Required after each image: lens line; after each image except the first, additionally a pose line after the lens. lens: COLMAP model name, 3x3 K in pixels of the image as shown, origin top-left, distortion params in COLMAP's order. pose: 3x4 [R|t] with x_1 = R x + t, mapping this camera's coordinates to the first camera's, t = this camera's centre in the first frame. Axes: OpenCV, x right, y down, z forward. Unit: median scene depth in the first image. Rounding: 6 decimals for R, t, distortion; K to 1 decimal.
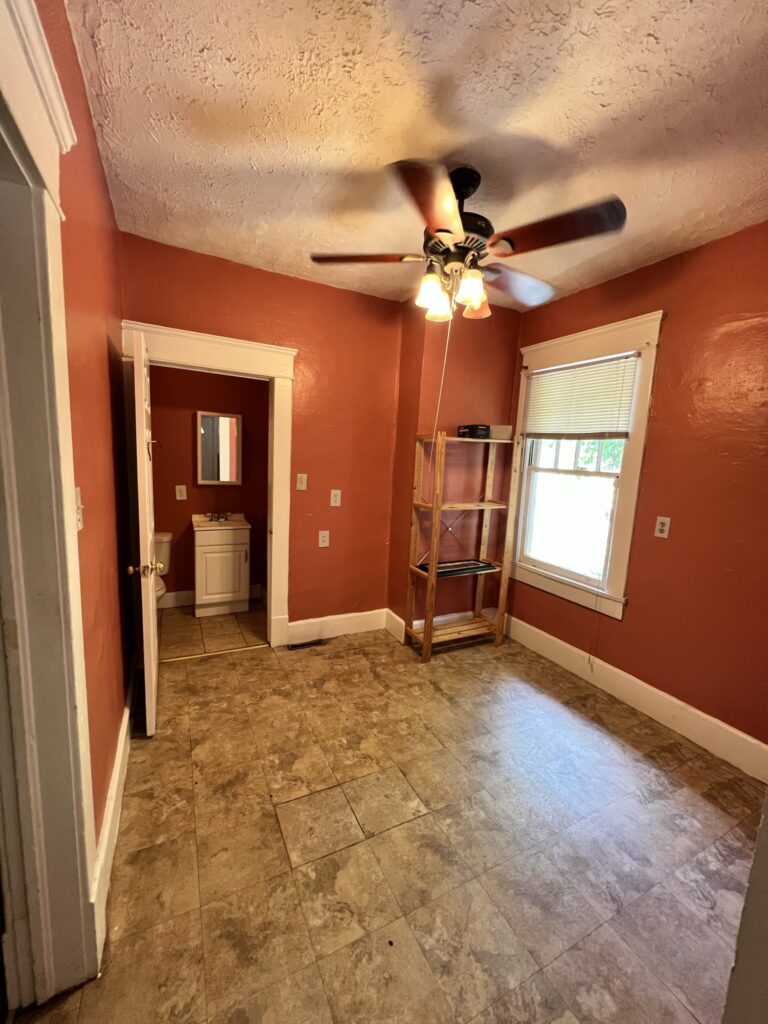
lens RADIAL K [[409.8, 0, 380.8], [0, 409.8, 512.0], [0, 0, 1]] dist [-0.002299, 0.001048]
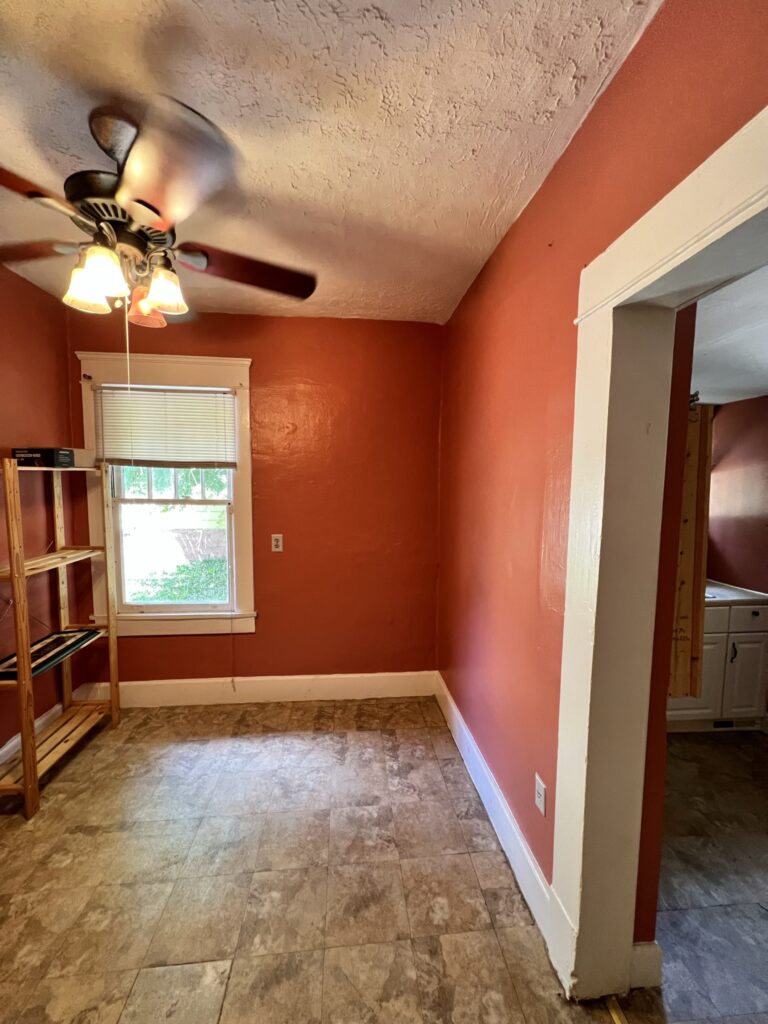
lens RADIAL K [[409.8, 0, 383.3], [0, 409.8, 512.6], [0, 0, 1]] dist [-0.002299, 0.001048]
pose [[0.361668, -0.113735, 0.925344, -0.285395], [0.136274, 0.988320, 0.068213, -0.086553], [-0.922294, 0.101430, 0.372942, 0.252692]]
